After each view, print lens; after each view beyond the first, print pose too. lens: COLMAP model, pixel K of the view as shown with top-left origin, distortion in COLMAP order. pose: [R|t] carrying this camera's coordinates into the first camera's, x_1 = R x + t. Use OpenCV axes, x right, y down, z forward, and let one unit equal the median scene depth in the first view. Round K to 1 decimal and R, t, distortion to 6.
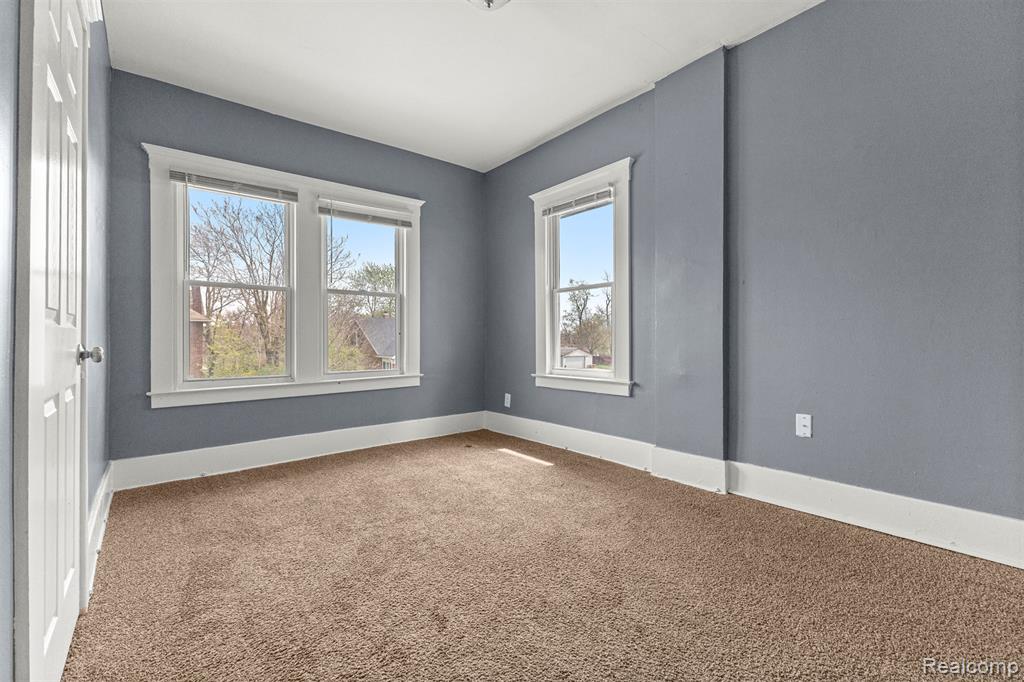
lens RADIAL K [[444.6, 0, 512.4], [0, 444.6, 334.0], [0, 0, 1]] dist [0.004405, -0.000022]
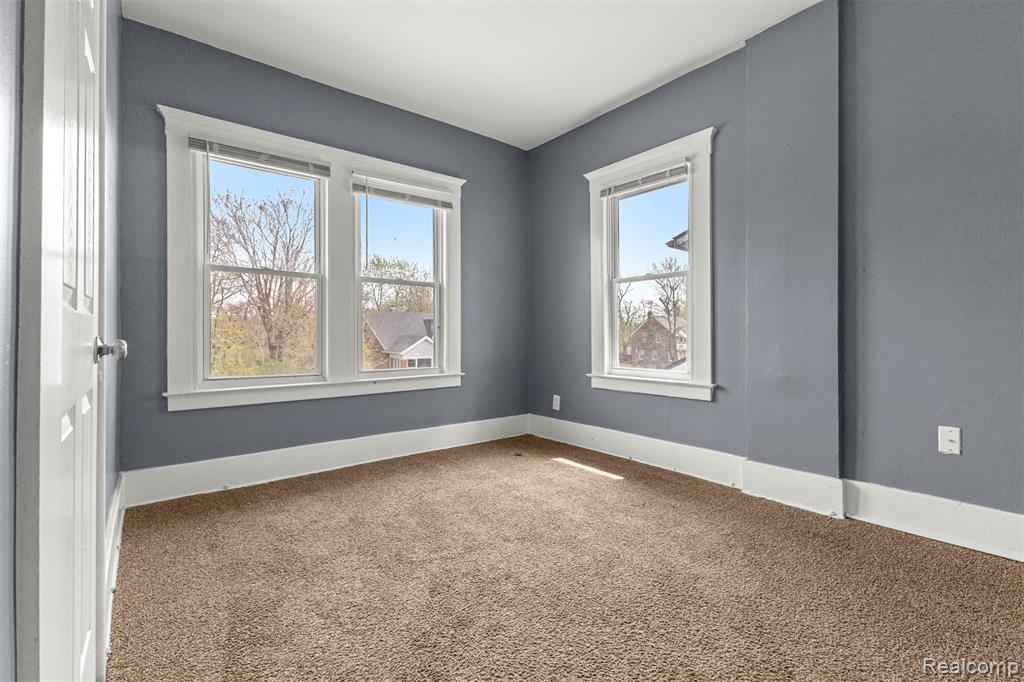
lens RADIAL K [[450.4, 0, 510.3], [0, 450.4, 332.3], [0, 0, 1]] dist [0.004304, -0.000281]
pose [[0.999969, 0.007440, -0.002752, -0.135843], [-0.007425, 0.999956, 0.005670, 0.003115], [0.002794, -0.005649, 0.999980, 0.118720]]
